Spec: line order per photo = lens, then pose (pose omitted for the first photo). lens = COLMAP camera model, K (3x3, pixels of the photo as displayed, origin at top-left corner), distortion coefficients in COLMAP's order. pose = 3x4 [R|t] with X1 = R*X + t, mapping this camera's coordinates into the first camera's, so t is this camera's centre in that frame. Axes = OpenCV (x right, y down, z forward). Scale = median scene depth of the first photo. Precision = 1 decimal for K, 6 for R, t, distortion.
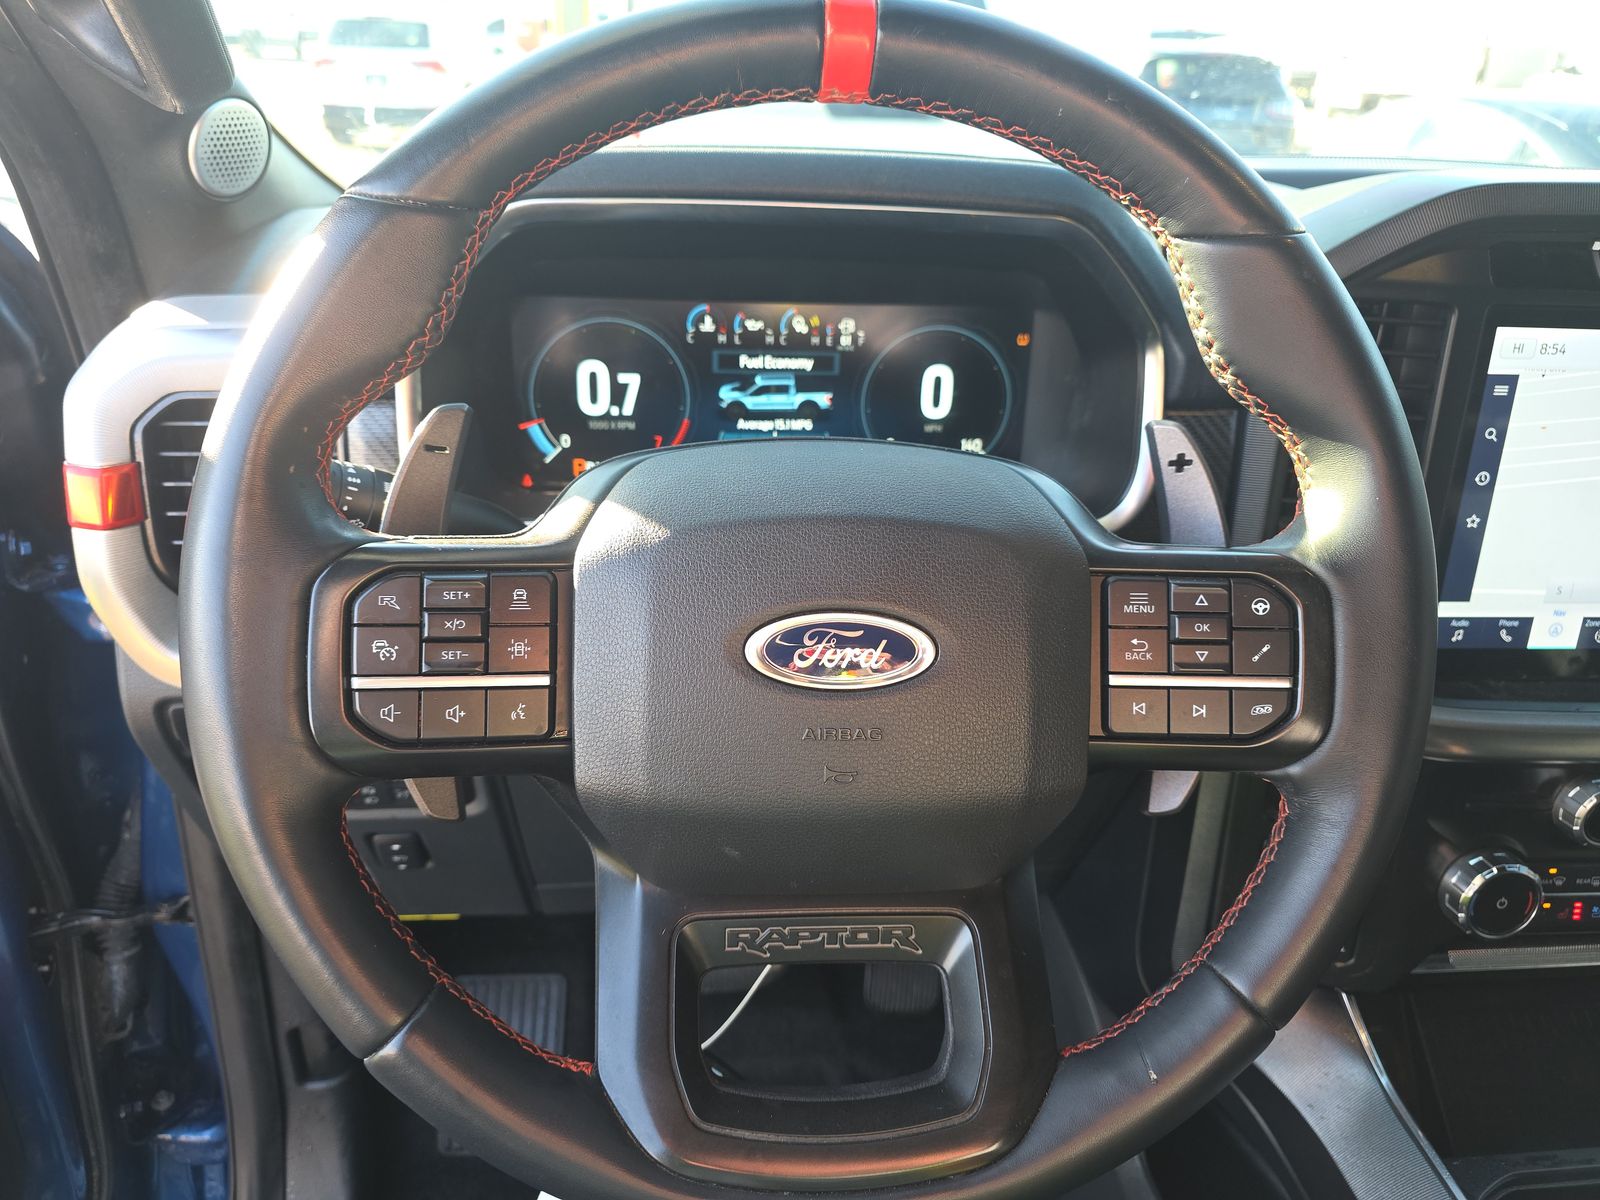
lens RADIAL K [[1102.8, 0, 821.3], [0, 1102.8, 663.8], [0, 0, 1]] dist [0.002359, -0.004377]
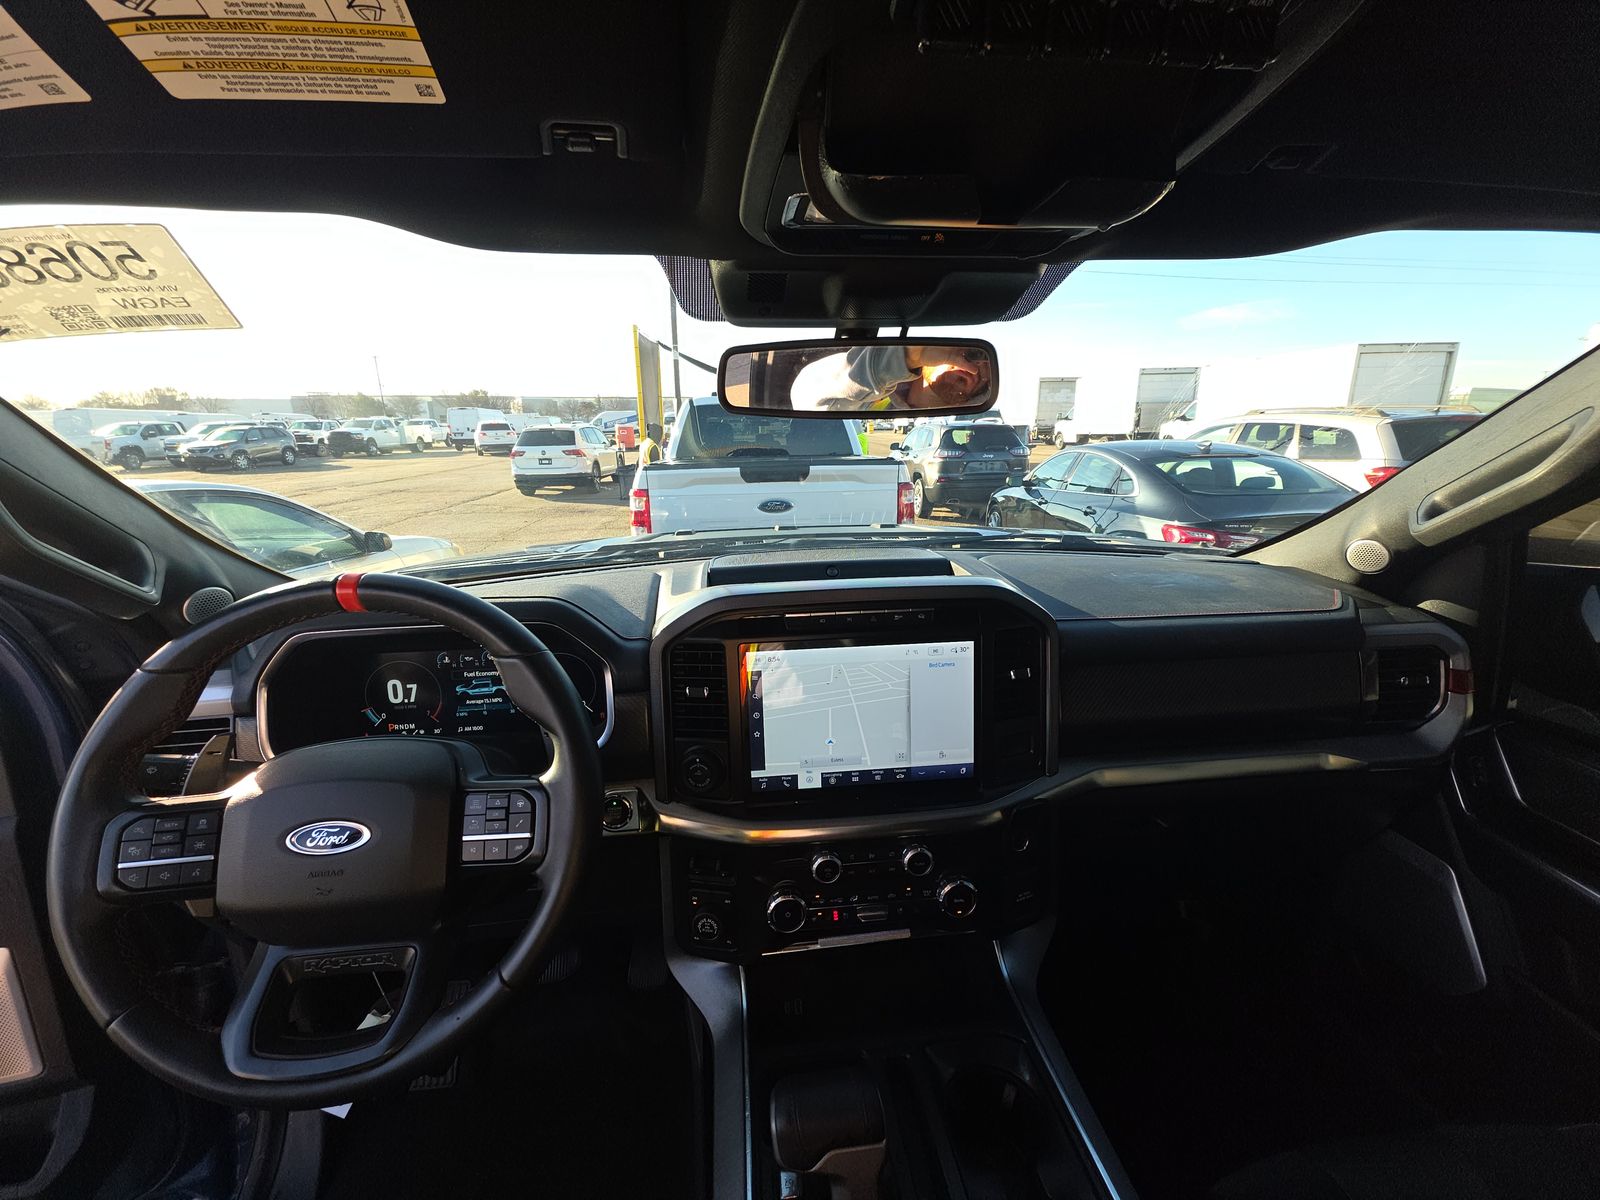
lens RADIAL K [[636.3, 0, 792.1], [0, 636.3, 644.8], [0, 0, 1]] dist [0.009705, 0.000036]
pose [[0.997879, -0.063700, 0.013386, 0.565395], [0.065081, 0.980125, -0.187404, -0.052236], [-0.001183, 0.187878, 0.982192, -0.258214]]
